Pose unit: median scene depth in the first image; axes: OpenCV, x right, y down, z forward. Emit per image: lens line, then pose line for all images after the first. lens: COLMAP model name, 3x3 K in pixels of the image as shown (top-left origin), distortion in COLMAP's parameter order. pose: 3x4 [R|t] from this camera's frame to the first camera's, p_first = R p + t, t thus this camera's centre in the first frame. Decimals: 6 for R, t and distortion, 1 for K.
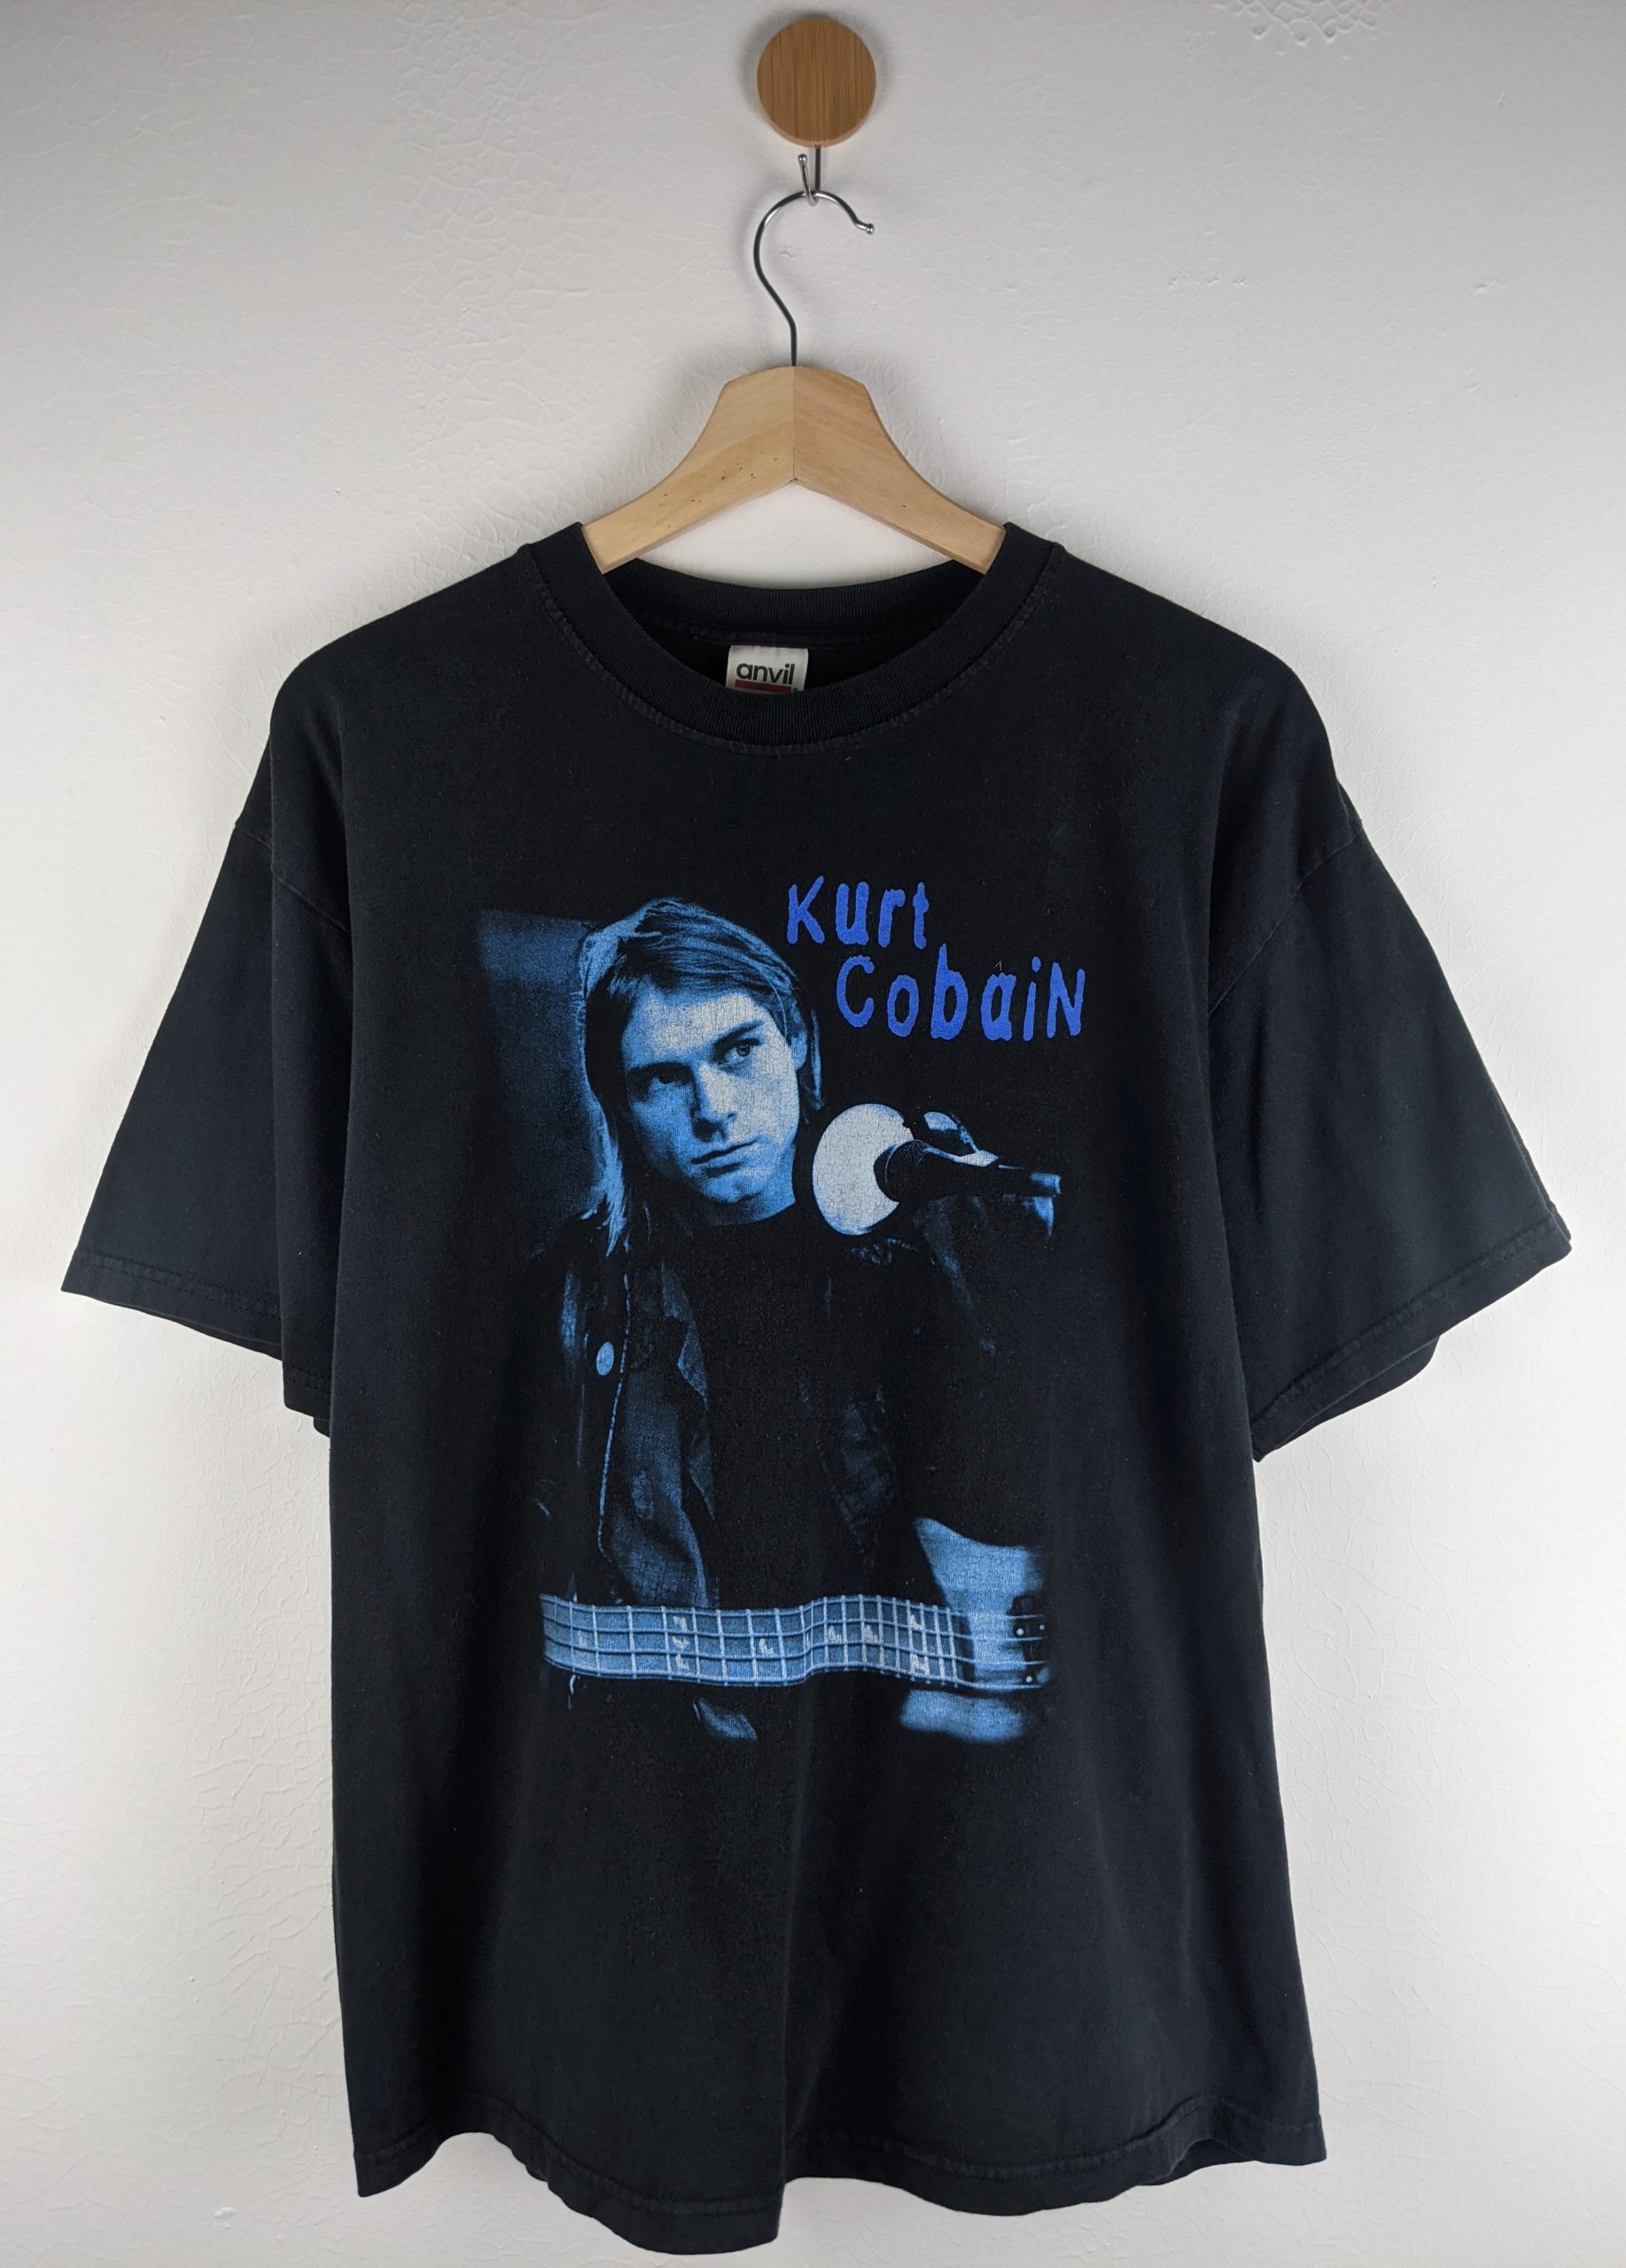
lens RADIAL K [[1792.7, 0, 797.6], [0, 1792.7, 1120.9], [0, 0, 1]] dist [0.001355, 0.000907]
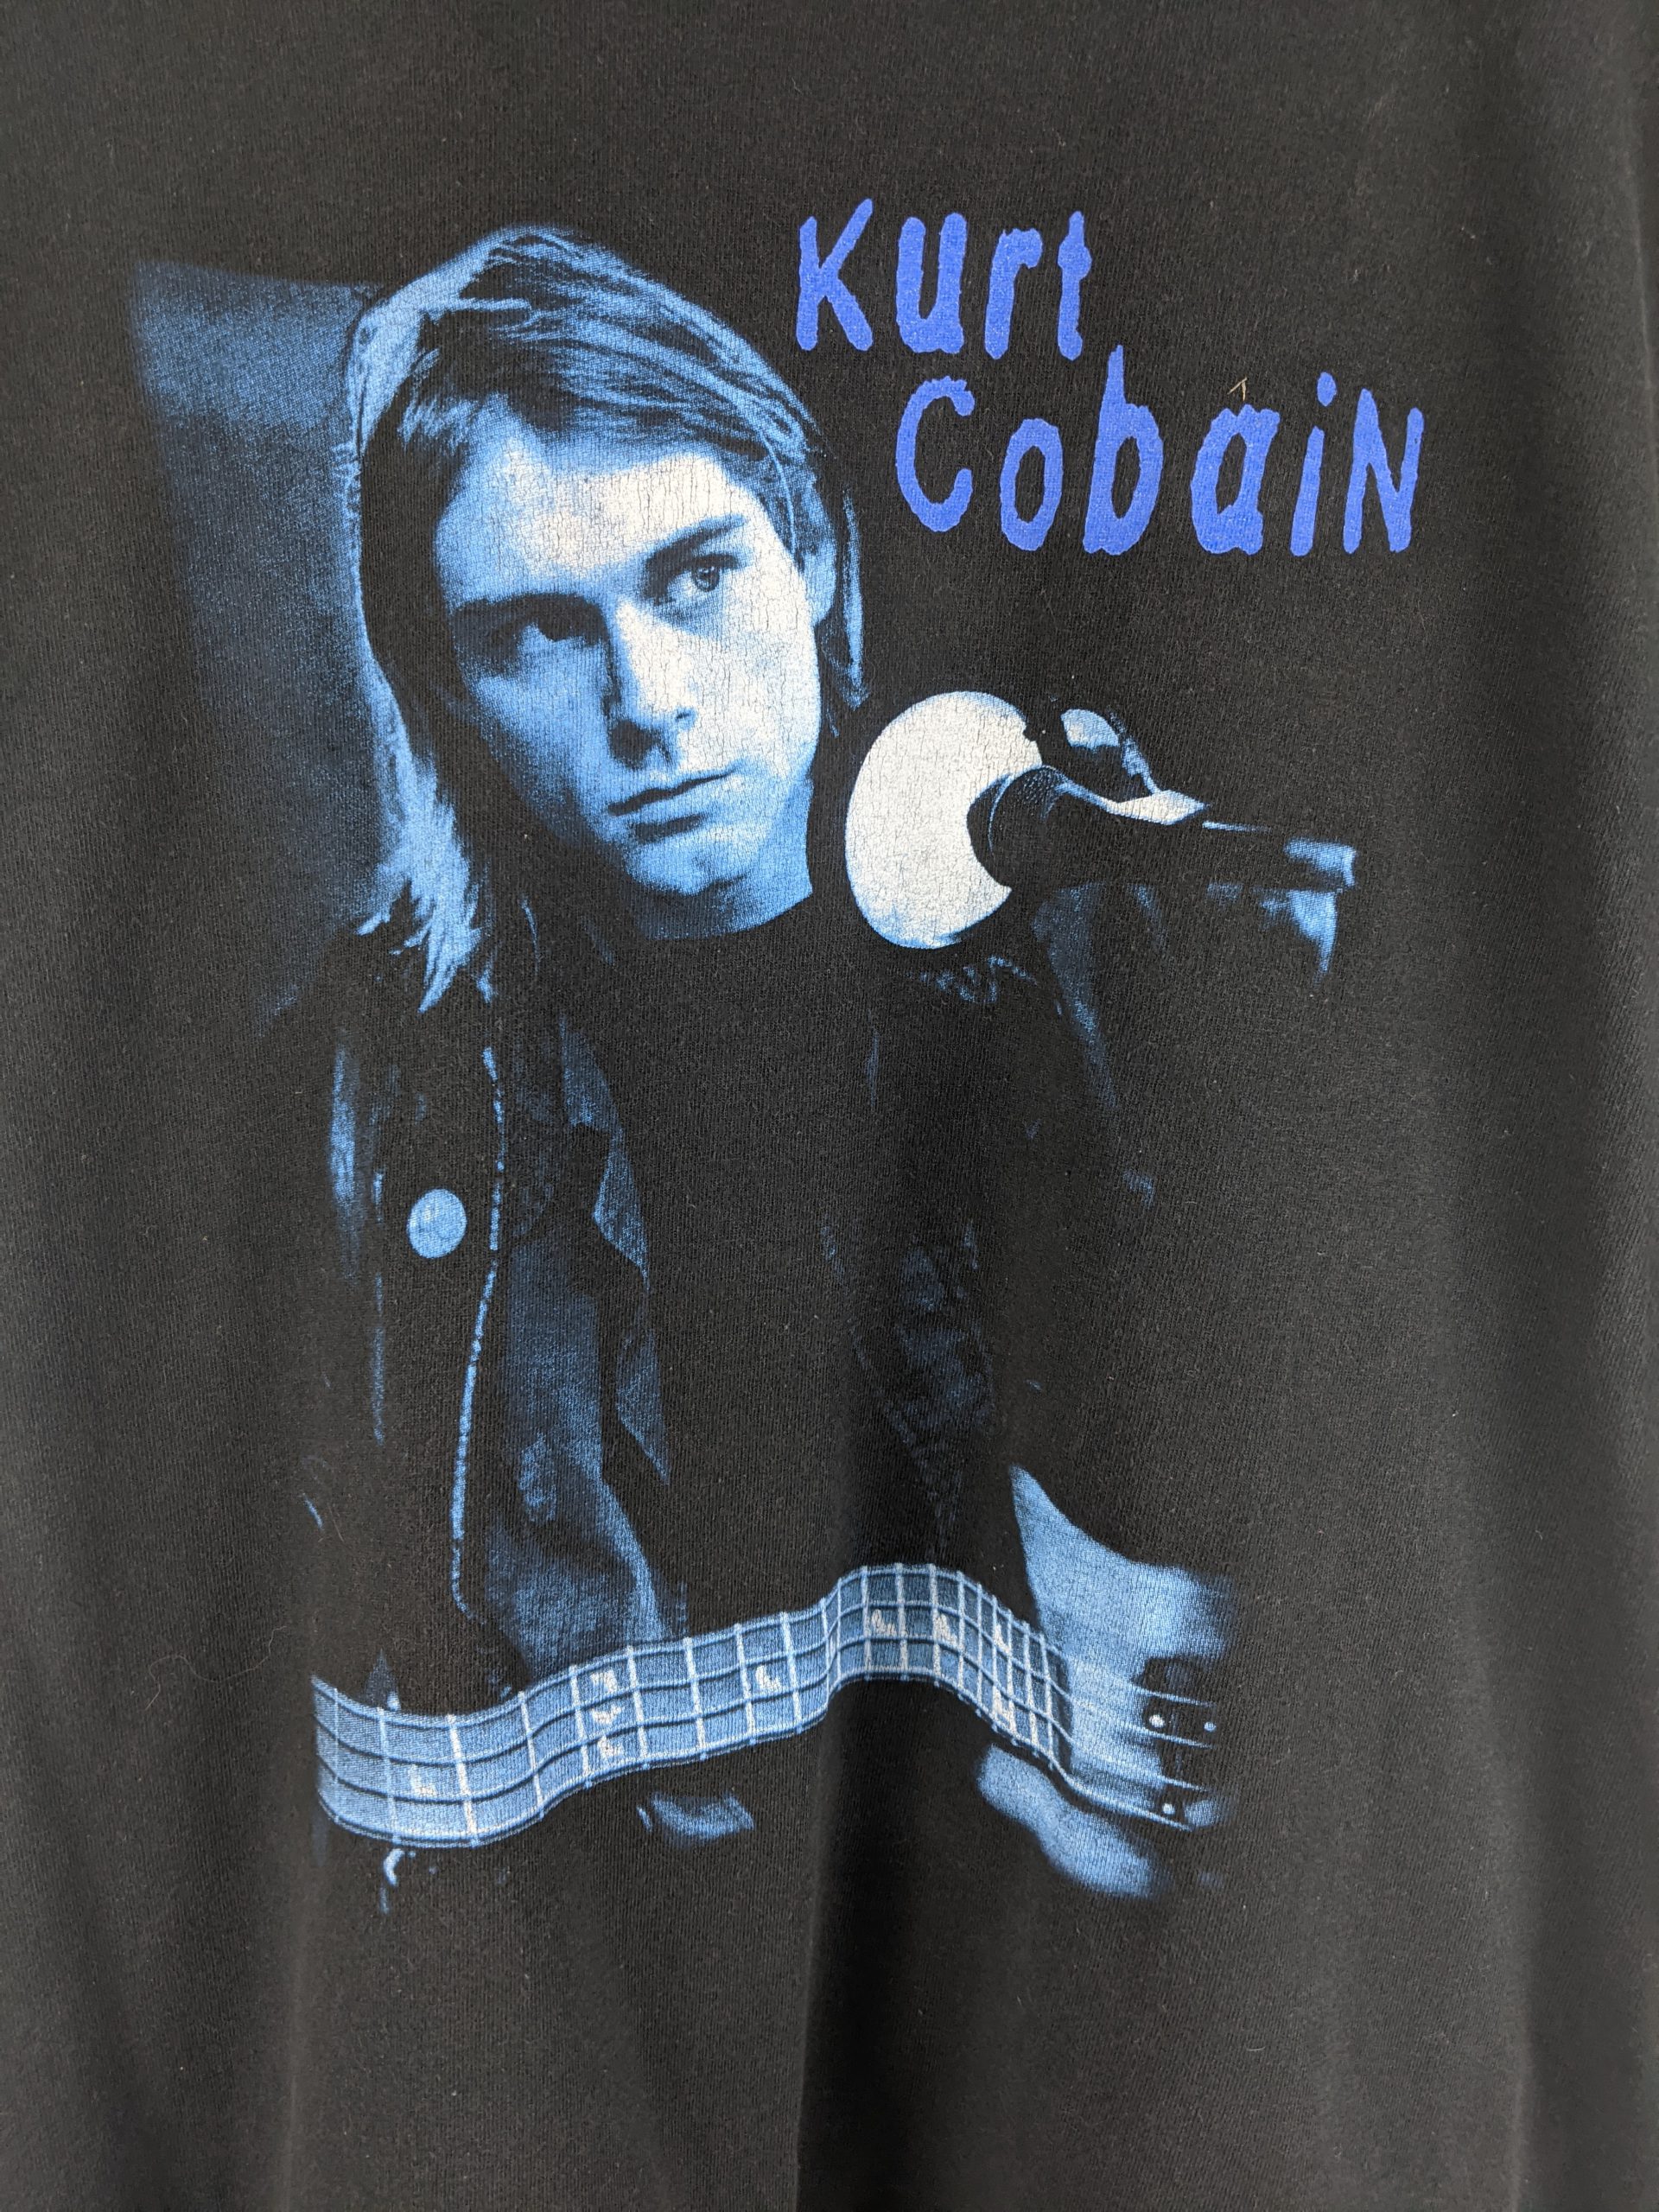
lens RADIAL K [[1753.6, 0, 838.7], [0, 1753.6, 1093.8], [0, 0, 1]] dist [-0.004864, -0.013252]
pose [[0.999651, -0.007792, 0.025242, -0.007857], [0.003015, 0.982919, 0.184014, 0.011066], [-0.026245, -0.183874, 0.982599, 0.510815]]
